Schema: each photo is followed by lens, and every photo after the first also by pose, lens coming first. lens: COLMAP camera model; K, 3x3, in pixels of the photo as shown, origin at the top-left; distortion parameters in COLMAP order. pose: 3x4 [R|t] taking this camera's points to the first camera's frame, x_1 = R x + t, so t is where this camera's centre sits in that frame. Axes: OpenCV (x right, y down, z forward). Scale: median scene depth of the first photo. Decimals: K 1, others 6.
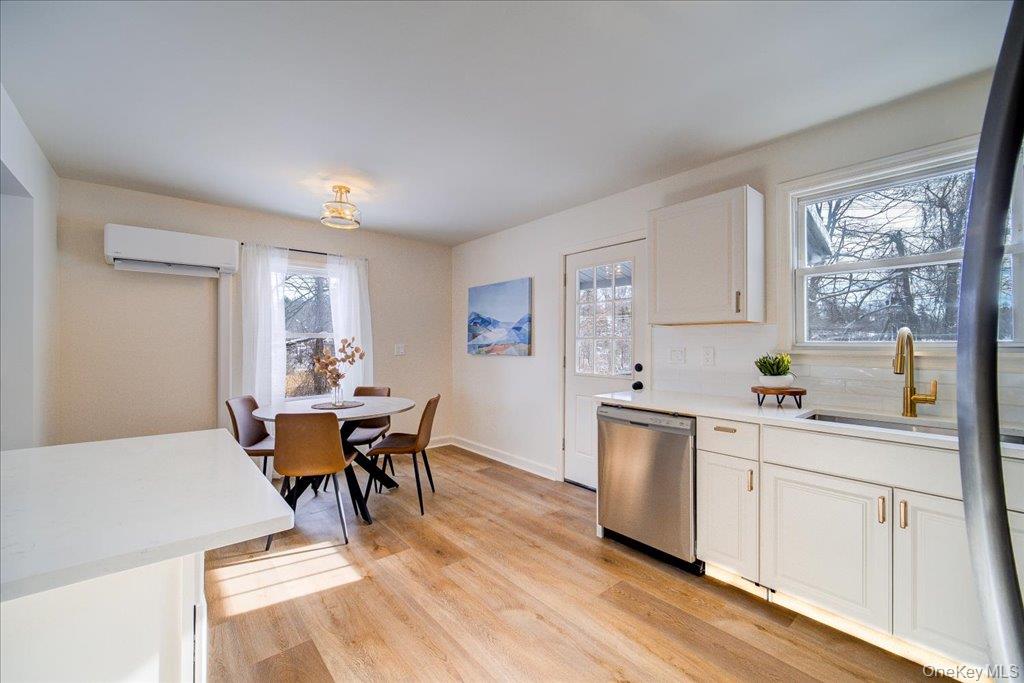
lens RADIAL K [[414.1, 0, 501.8], [0, 414.1, 339.9], [0, 0, 1]] dist [0.000454, -0.000067]
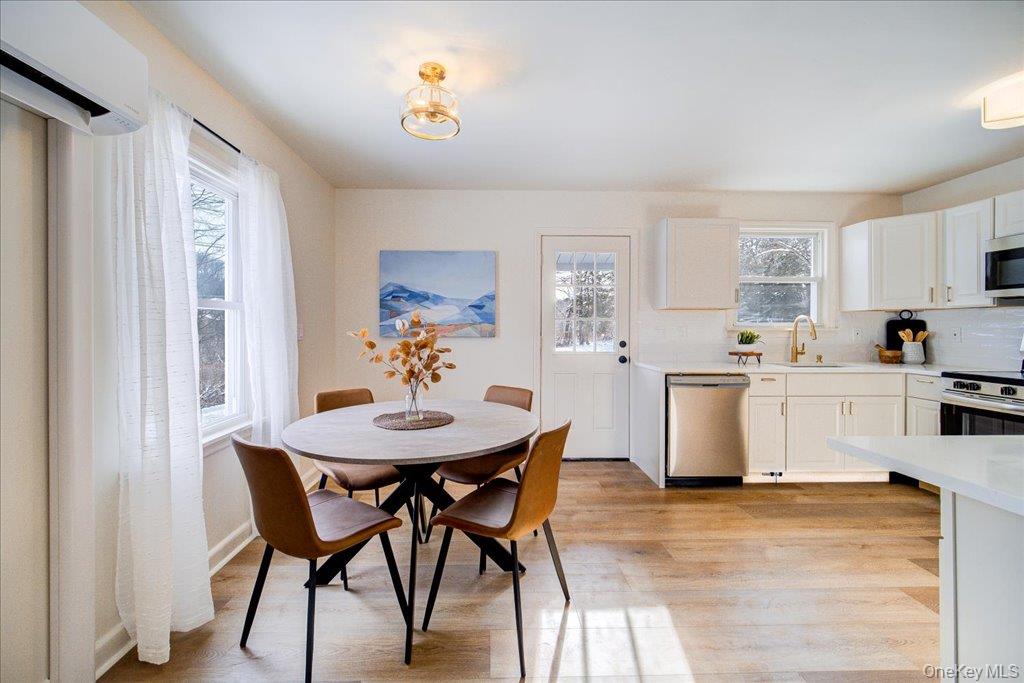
lens RADIAL K [[418.1, 0, 500.9], [0, 418.1, 330.0], [0, 0, 1]] dist [-0.001418, -0.000120]
pose [[0.622128, -0.002285, 0.782912, -0.774758], [-0.007710, 0.999929, 0.009044, 0.017106], [-0.782878, -0.011663, 0.622066, 0.498048]]
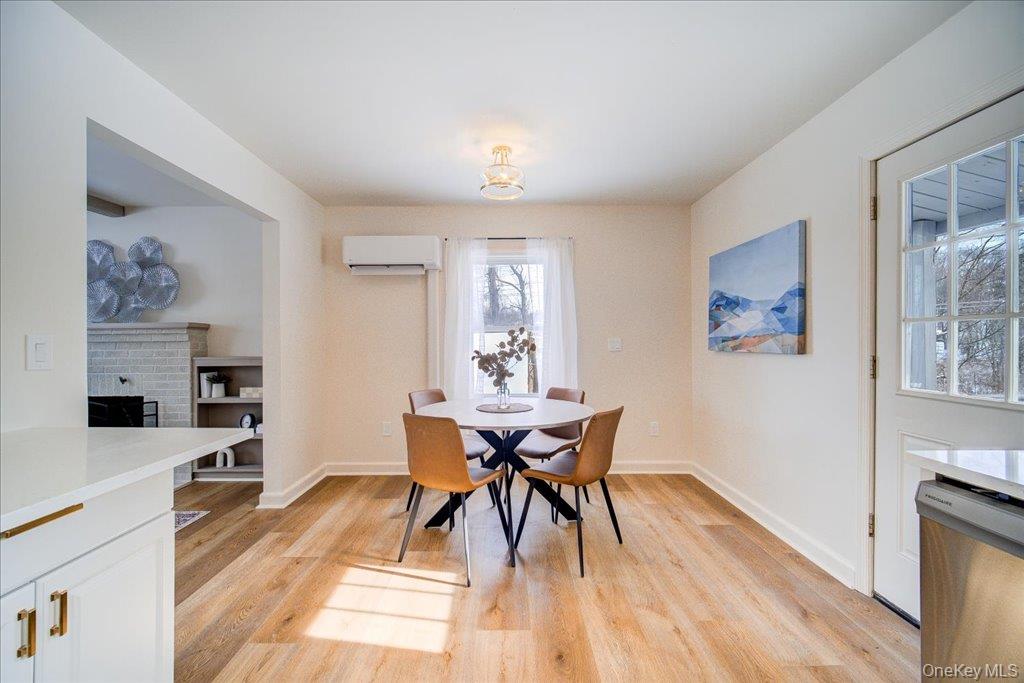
lens RADIAL K [[410.9, 0, 502.7], [0, 410.9, 339.5], [0, 0, 1]] dist [-0.001011, 0.000133]
pose [[0.766435, -0.004915, -0.642303, 0.139507], [0.008057, 0.999966, 0.001962, 0.015189], [0.642271, -0.006679, 0.766448, 0.341288]]
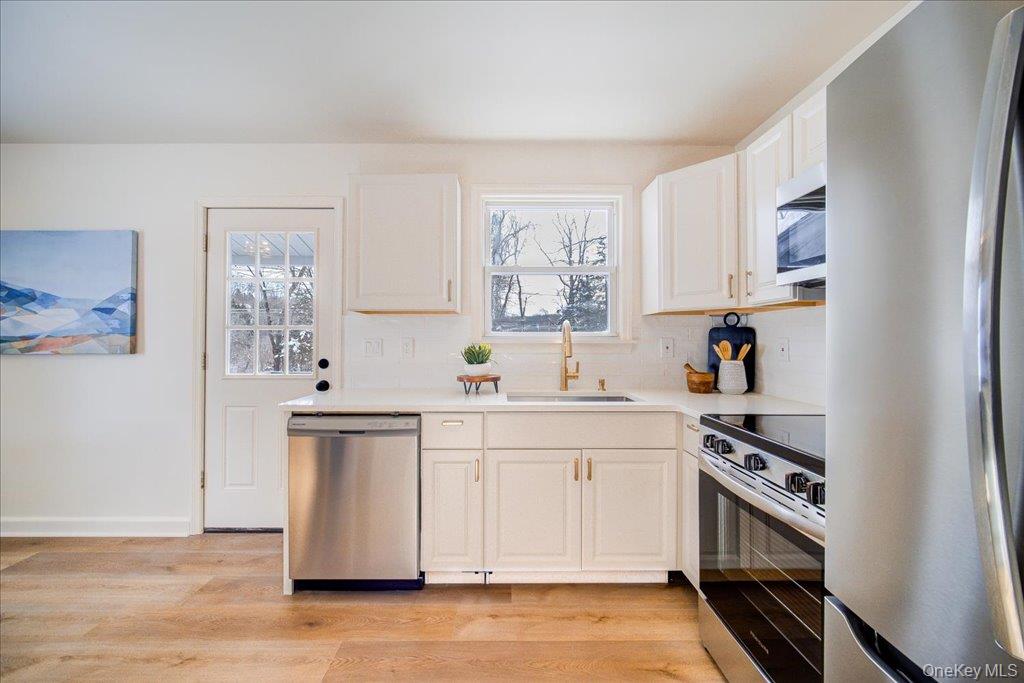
lens RADIAL K [[410.9, 0, 502.7], [0, 410.9, 339.5], [0, 0, 1]] dist [-0.001011, 0.000133]
pose [[0.639020, 0.001826, 0.769188, -0.066162], [-0.004800, 0.999987, 0.001614, 0.014939], [-0.769175, -0.004724, 0.639020, 0.192103]]
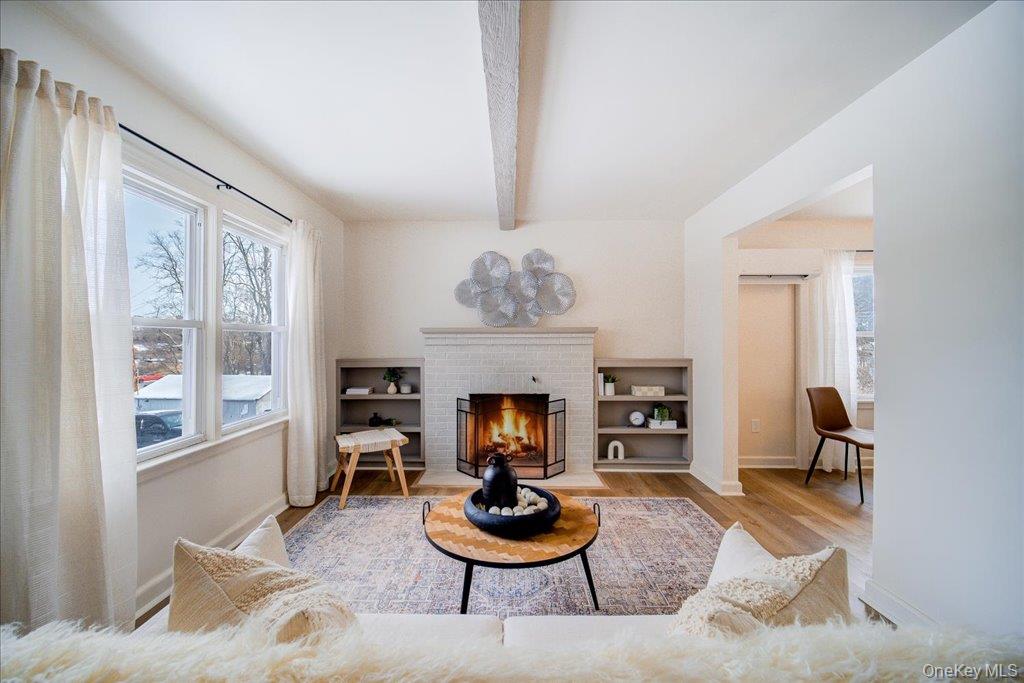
lens RADIAL K [[406.3, 0, 512.0], [0, 406.3, 341.5], [0, 0, 1]] dist [0.000186, 0.000014]
pose [[0.758279, 0.001284, -0.651929, -0.583135], [0.003601, 0.999975, 0.006157, -0.000499], [0.651920, -0.007016, 0.758255, -0.388737]]
